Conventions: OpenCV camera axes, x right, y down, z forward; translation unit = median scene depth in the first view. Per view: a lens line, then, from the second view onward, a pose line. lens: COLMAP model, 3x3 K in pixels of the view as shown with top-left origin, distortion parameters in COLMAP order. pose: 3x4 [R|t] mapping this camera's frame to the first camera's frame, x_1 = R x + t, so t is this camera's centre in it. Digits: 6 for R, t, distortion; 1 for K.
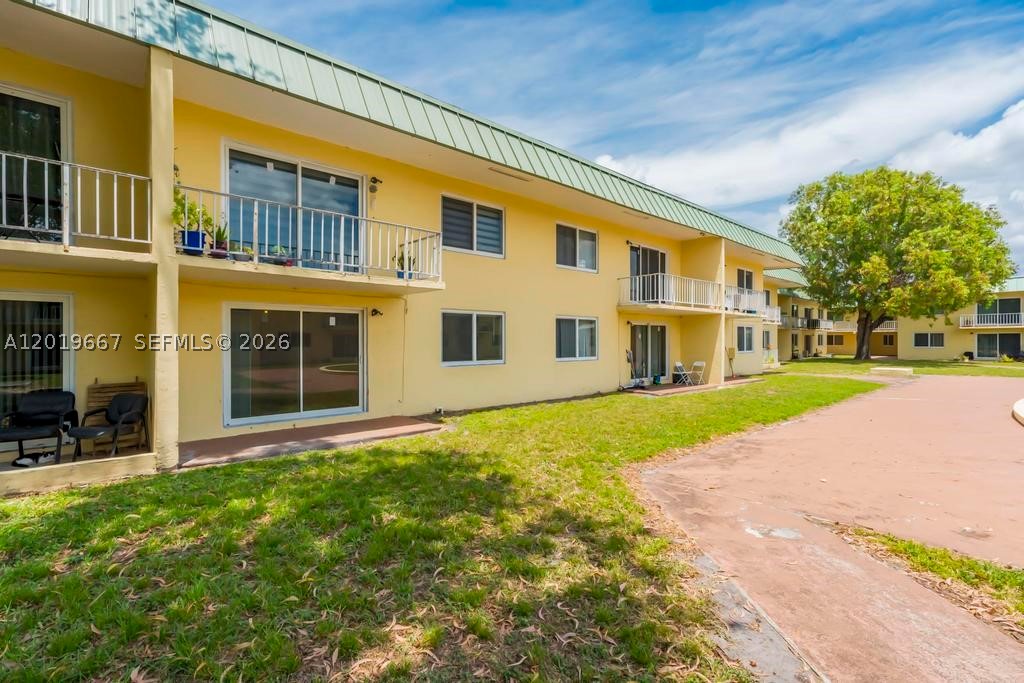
lens RADIAL K [[488.4, 0, 516.7], [0, 488.4, 329.8], [0, 0, 1]] dist [0.000793, 0.000237]
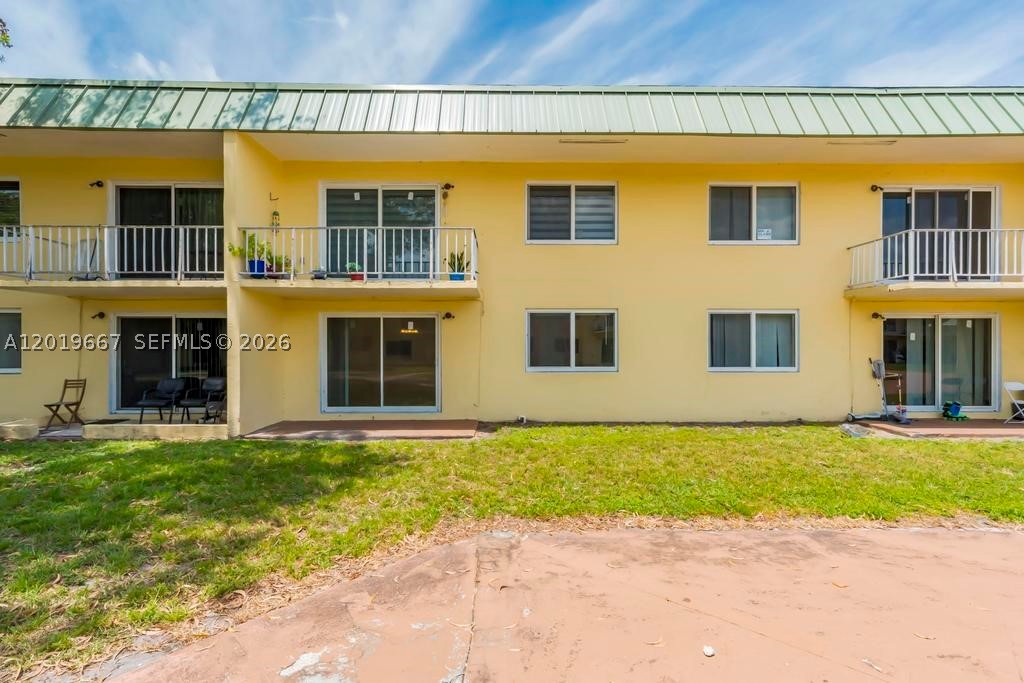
lens RADIAL K [[482.8, 0, 512.0], [0, 482.8, 341.5], [0, 0, 1]] dist [-0.004272, 0.000001]
pose [[0.730279, -0.008610, -0.683094, 0.437118], [0.014665, 0.999888, 0.003075, 0.014532], [0.682991, -0.012263, 0.730324, 0.312307]]
